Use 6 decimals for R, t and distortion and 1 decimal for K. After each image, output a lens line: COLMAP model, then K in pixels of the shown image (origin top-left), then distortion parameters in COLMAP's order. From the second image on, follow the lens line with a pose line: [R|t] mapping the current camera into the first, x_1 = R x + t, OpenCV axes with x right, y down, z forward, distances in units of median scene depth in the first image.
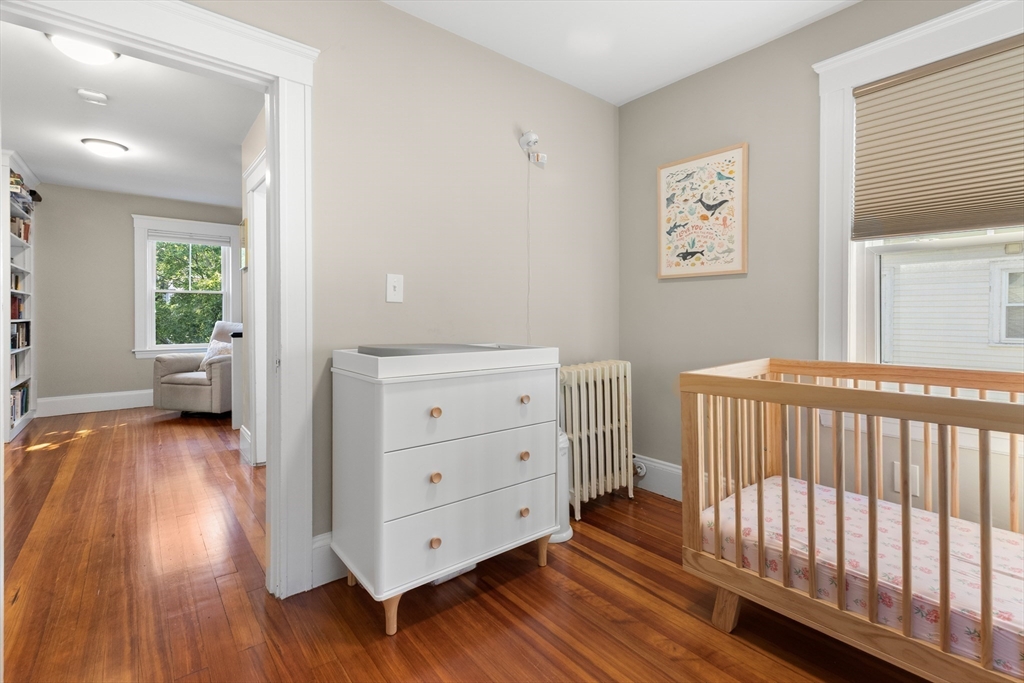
lens RADIAL K [[466.3, 0, 512.3], [0, 466.3, 316.5], [0, 0, 1]] dist [0.001358, 0.000154]
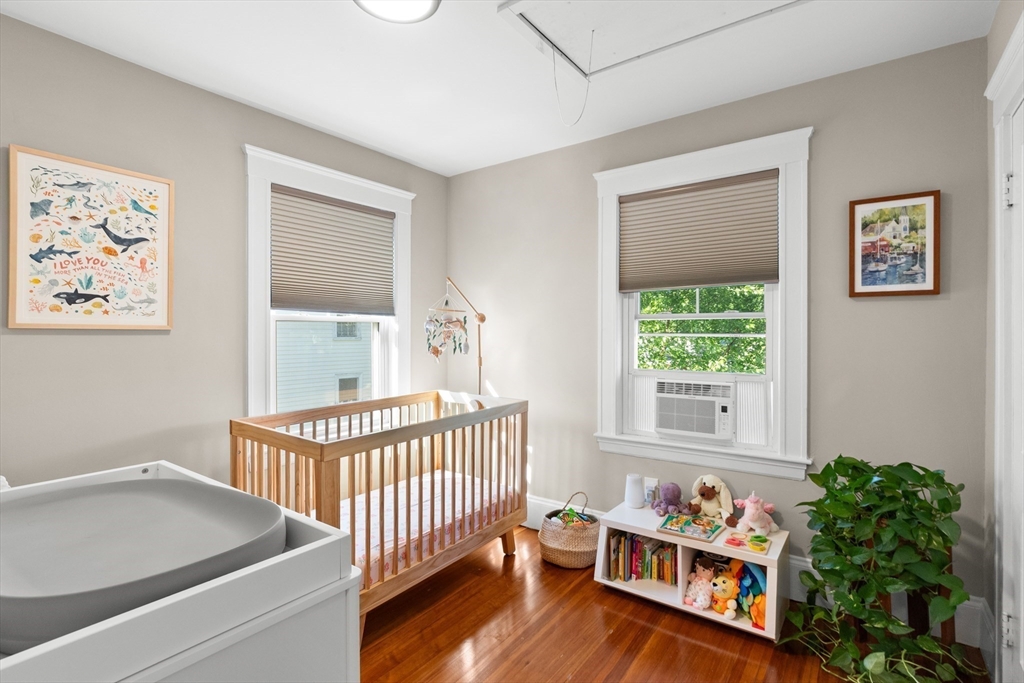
lens RADIAL K [[490.1, 0, 511.9], [0, 490.1, 330.8], [0, 0, 1]] dist [-0.000980, -0.000194]
pose [[-0.259668, 0.007037, 0.965672, -0.515144], [0.002354, 0.999975, -0.006654, -0.077953], [-0.965695, 0.000546, -0.259678, 0.581838]]
